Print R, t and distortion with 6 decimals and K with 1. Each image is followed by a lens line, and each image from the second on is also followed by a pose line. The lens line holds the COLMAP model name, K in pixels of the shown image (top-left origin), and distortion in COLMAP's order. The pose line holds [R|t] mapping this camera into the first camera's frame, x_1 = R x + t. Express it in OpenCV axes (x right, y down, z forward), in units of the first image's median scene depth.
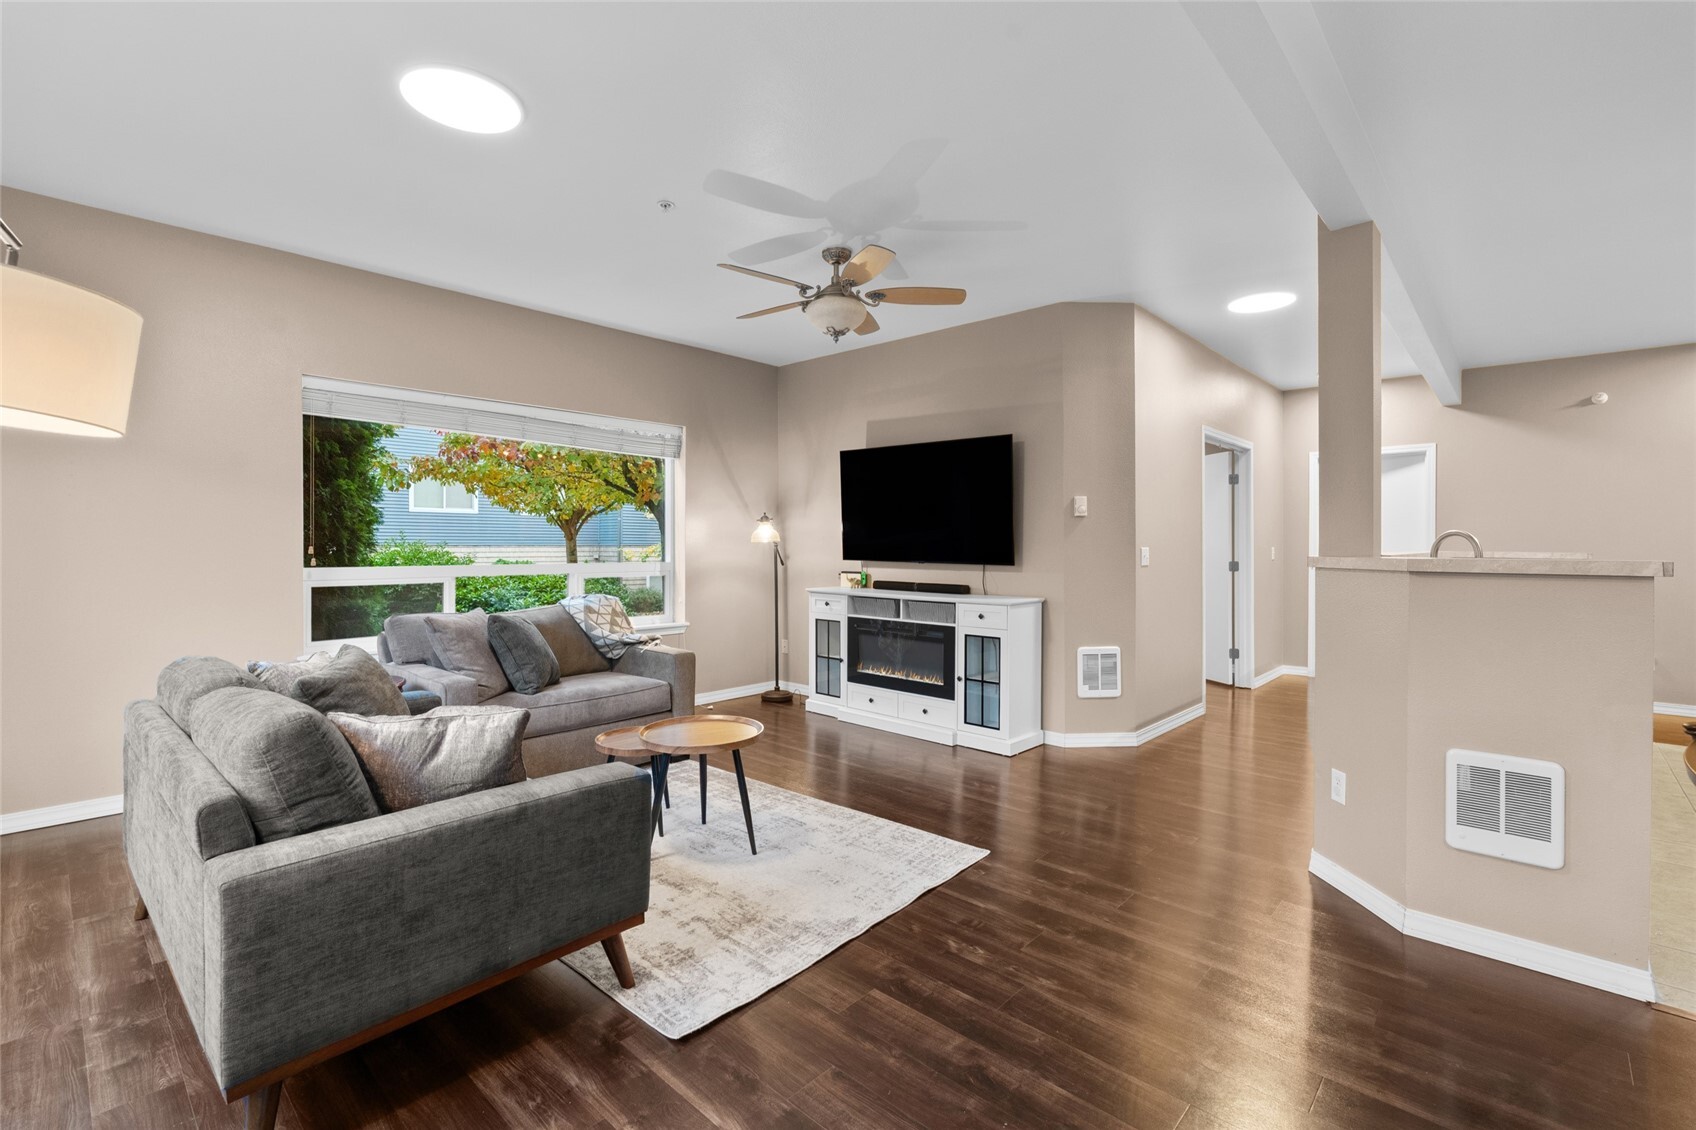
lens RADIAL K [[758.1, 0, 845.8], [0, 758.1, 544.2], [0, 0, 1]] dist [-0.010427, 0.003295]
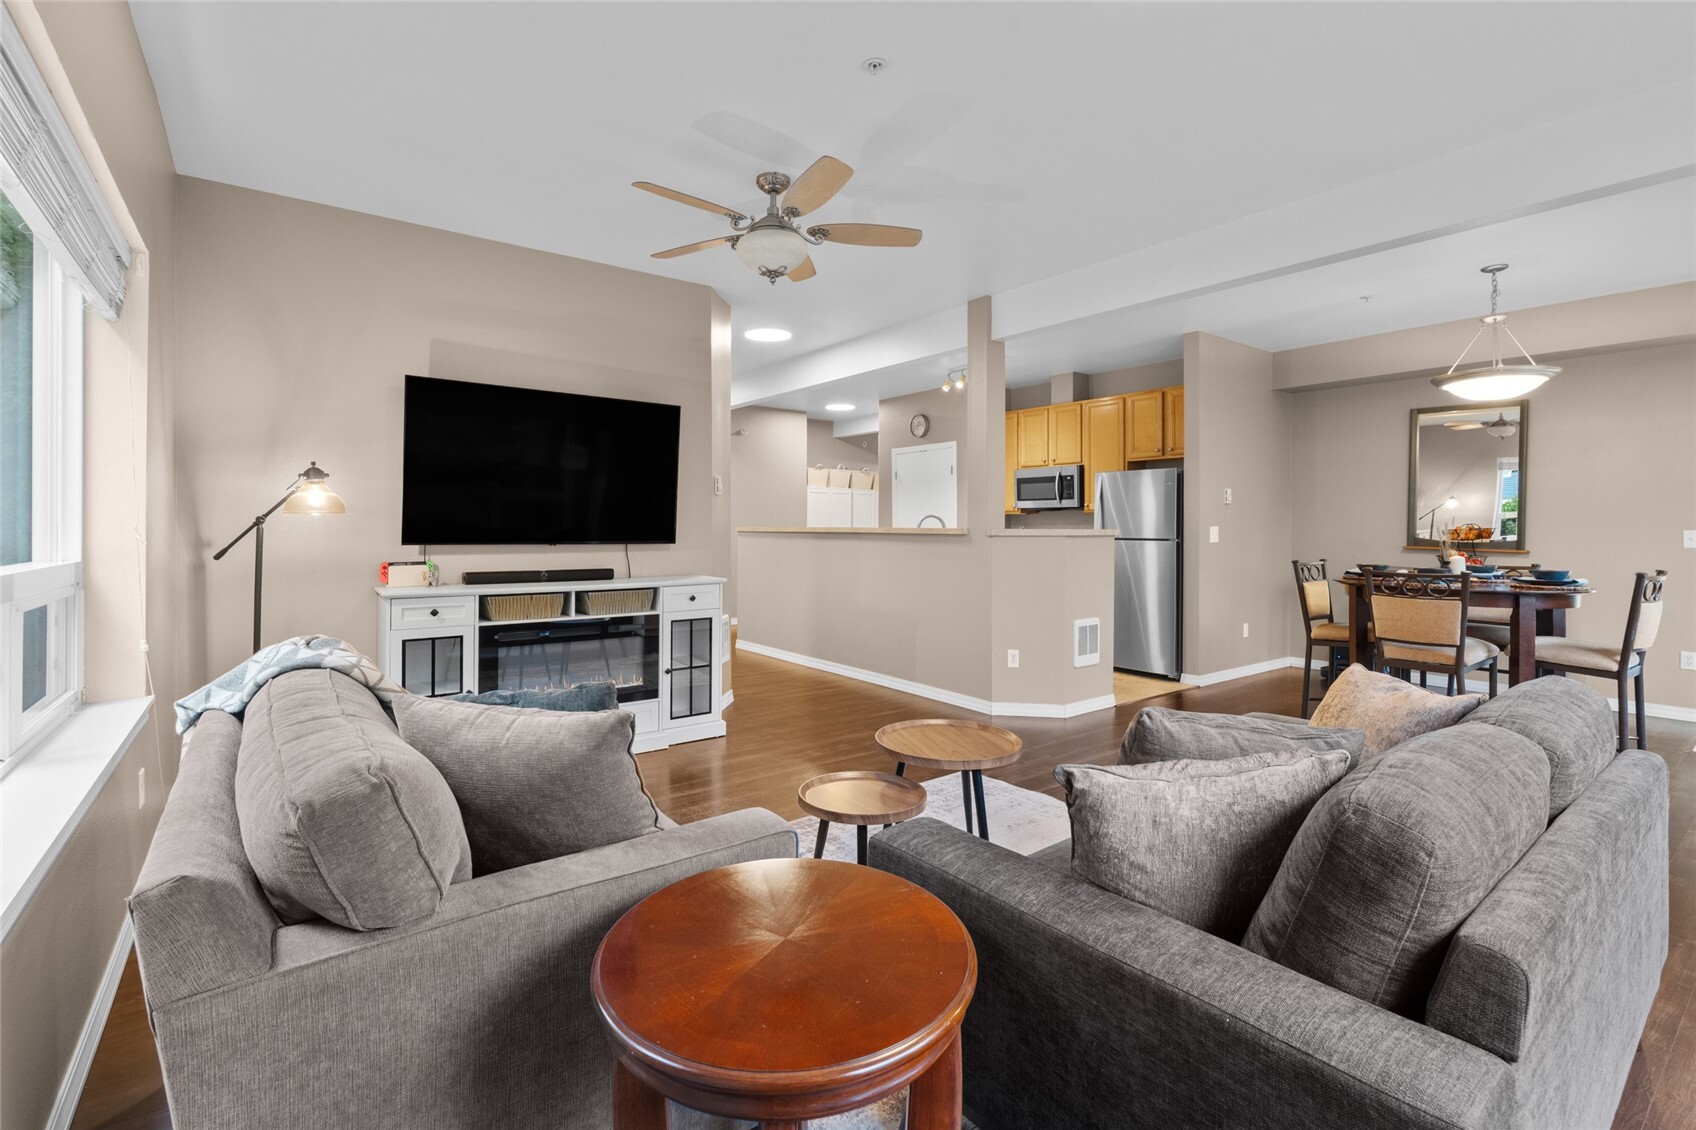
lens RADIAL K [[758.1, 0, 845.0], [0, 758.1, 518.5], [0, 0, 1]] dist [-0.010427, 0.003295]
pose [[0.186510, 0.007399, 0.982425, -0.689836], [-0.001302, 0.999973, -0.007284, 0.003373], [-0.982452, 0.000080, 0.186514, 0.626309]]
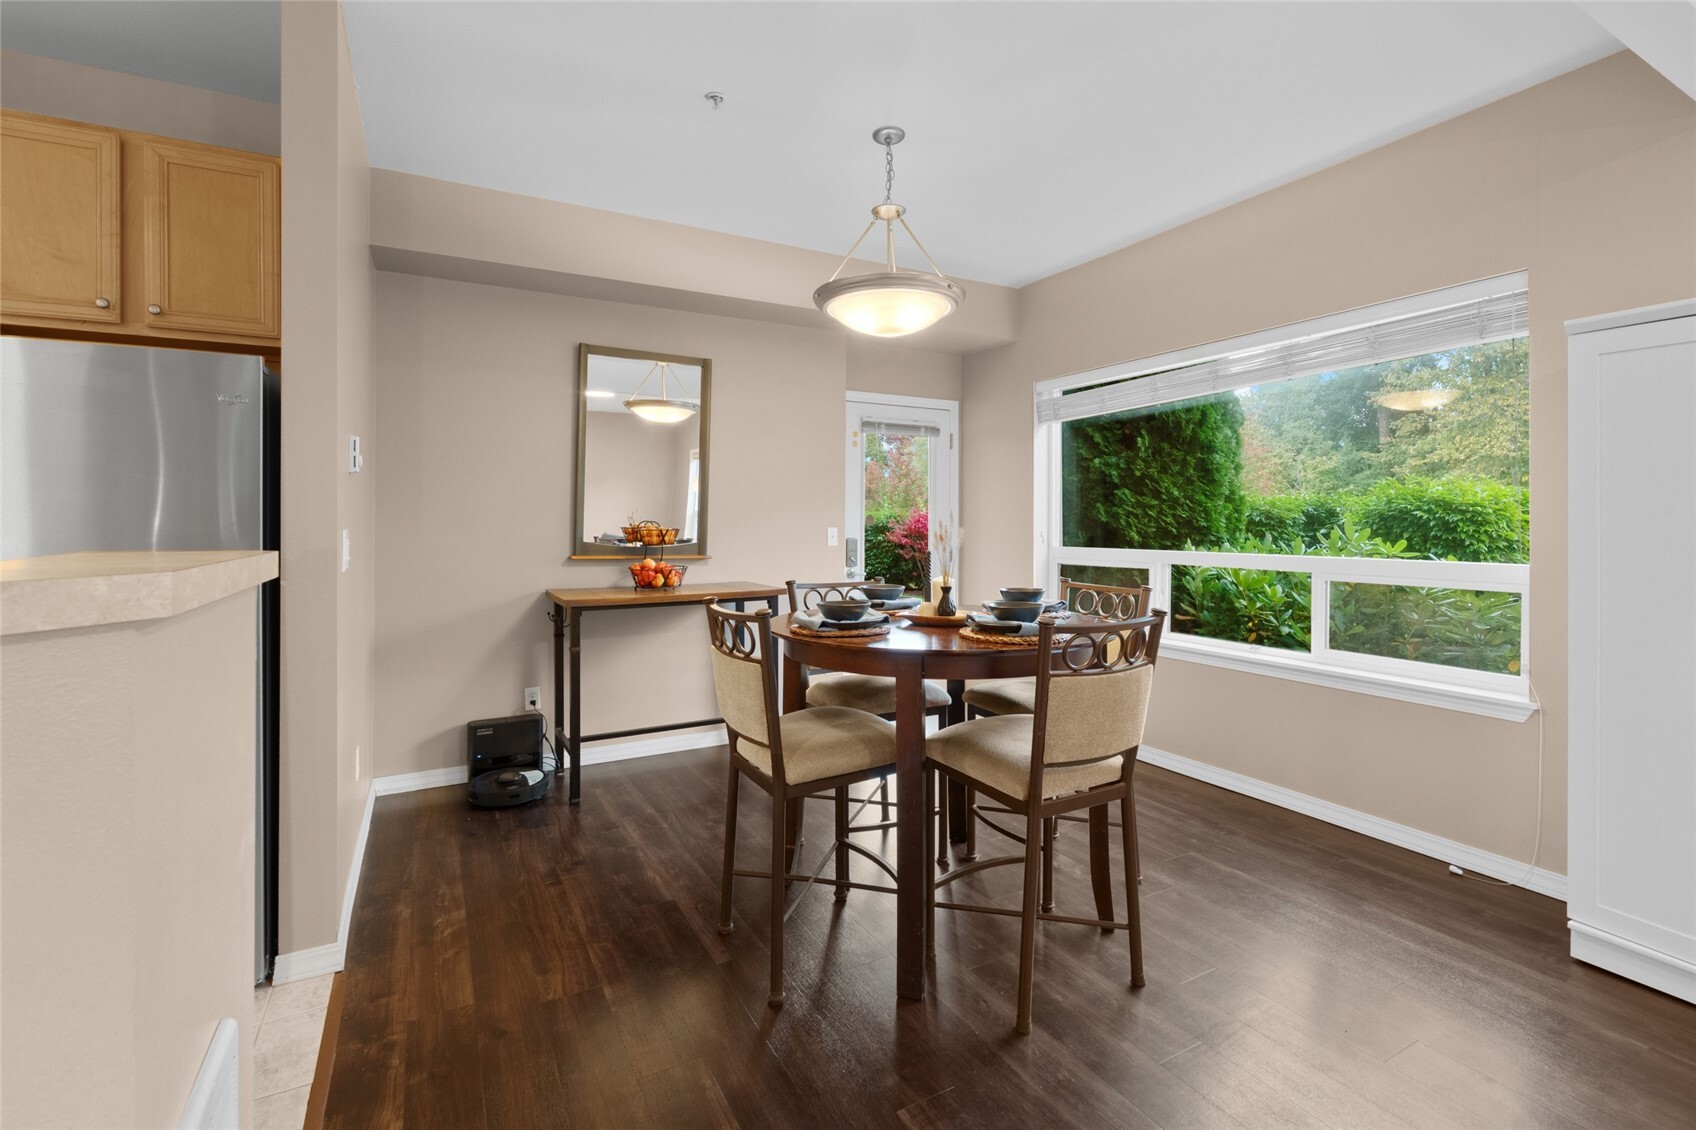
lens RADIAL K [[758.1, 0, 821.2], [0, 758.1, 518.9], [0, 0, 1]] dist [-0.010427, 0.003295]
pose [[-0.941501, 0.000333, 0.337010, 0.221906], [-0.000772, 0.999995, -0.003145, 0.001023], [-0.337010, -0.003221, -0.941496, 0.611350]]
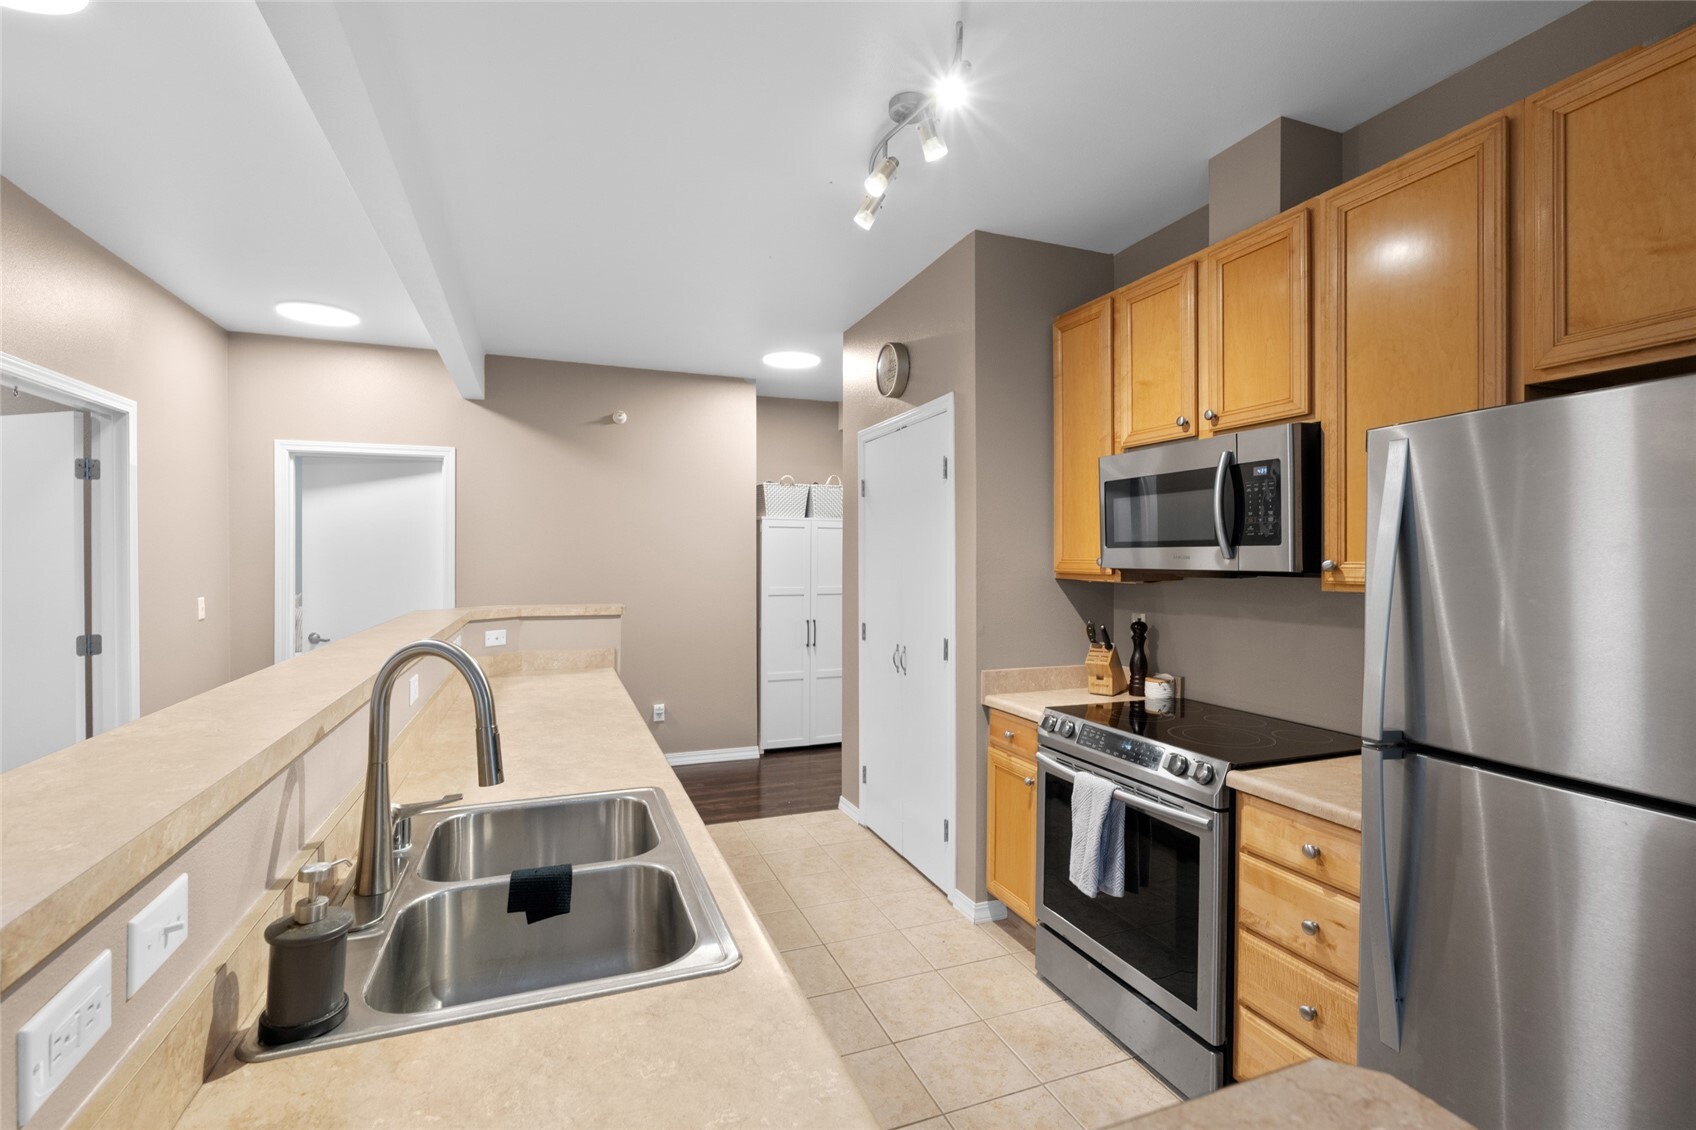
lens RADIAL K [[758.1, 0, 836.1], [0, 758.1, 556.1], [0, 0, 1]] dist [-0.010427, 0.003295]
pose [[0.444496, -0.002189, 0.895778, 0.414176], [0.001381, 0.999998, 0.001758, -0.042535], [-0.895780, 0.000456, 0.444498, 0.491393]]
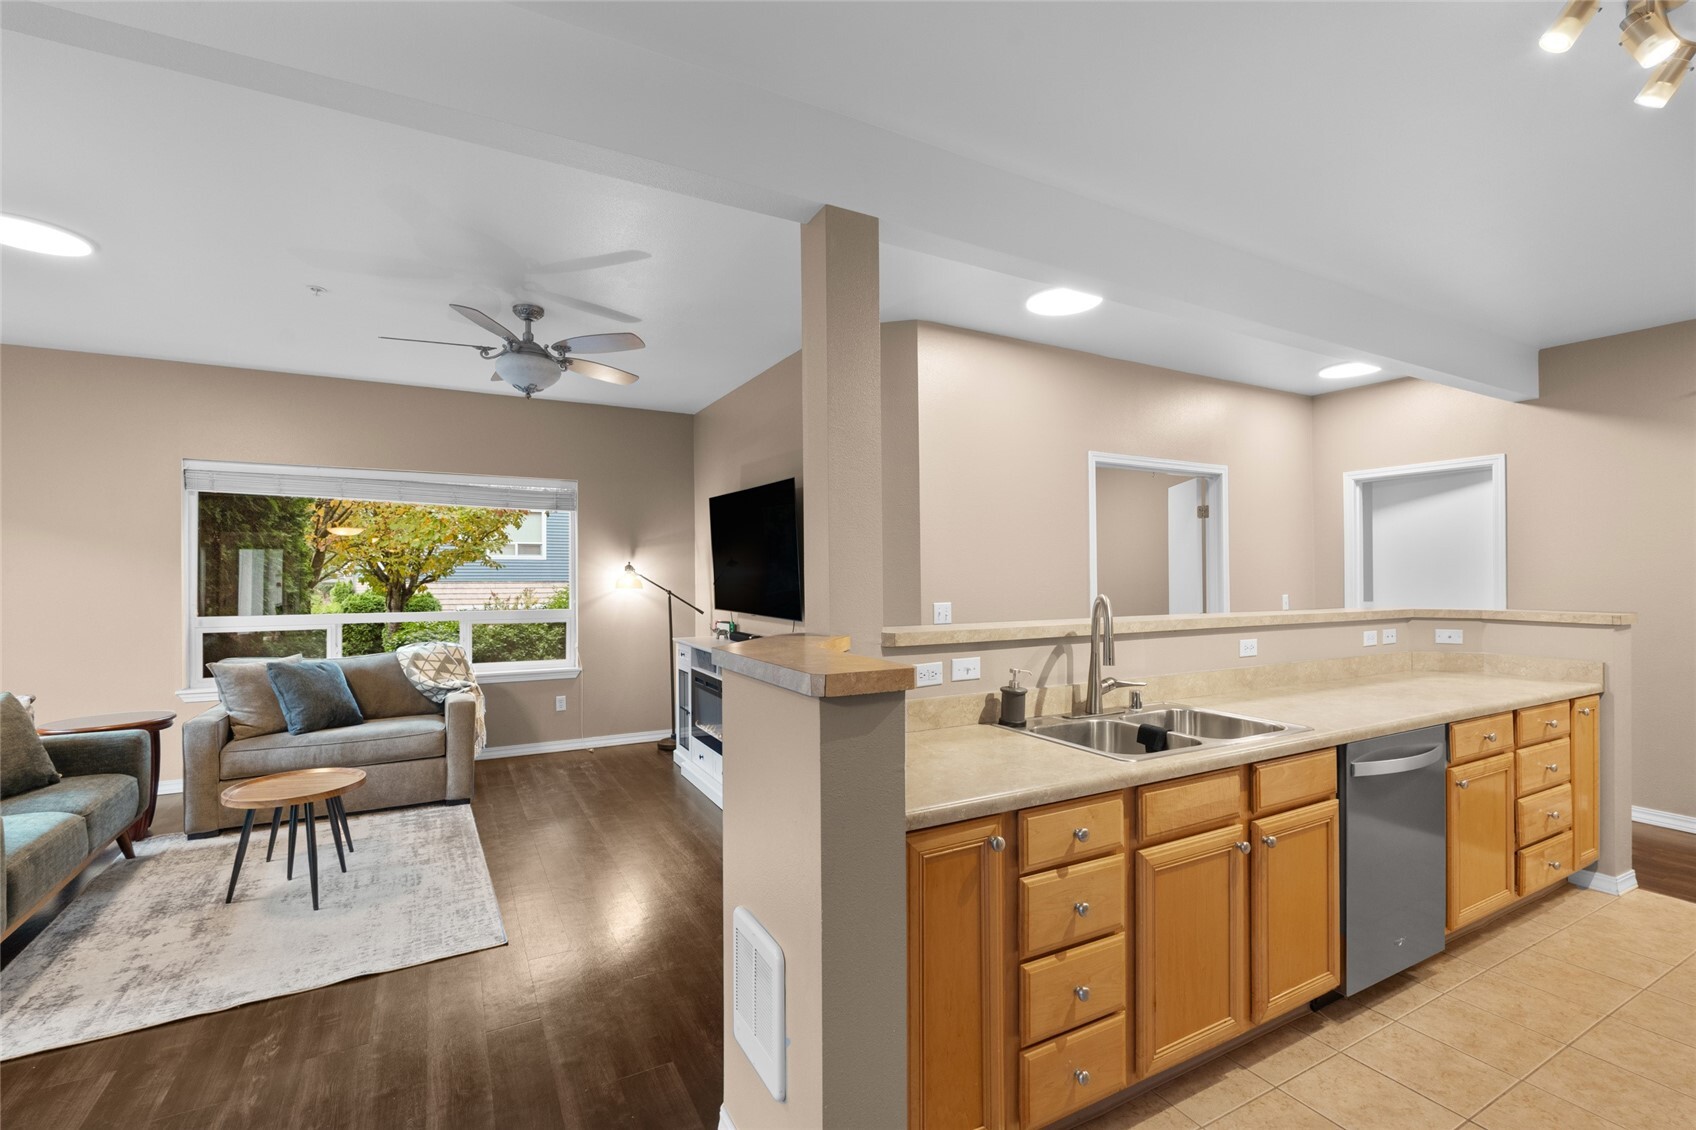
lens RADIAL K [[758.1, 0, 861.9], [0, 758.1, 559.1], [0, 0, 1]] dist [-0.010427, 0.003295]
pose [[0.950977, -0.009538, -0.309116, 0.585026], [0.003257, 0.999778, -0.020829, -0.027452], [0.309246, 0.018801, 0.950796, 0.160611]]
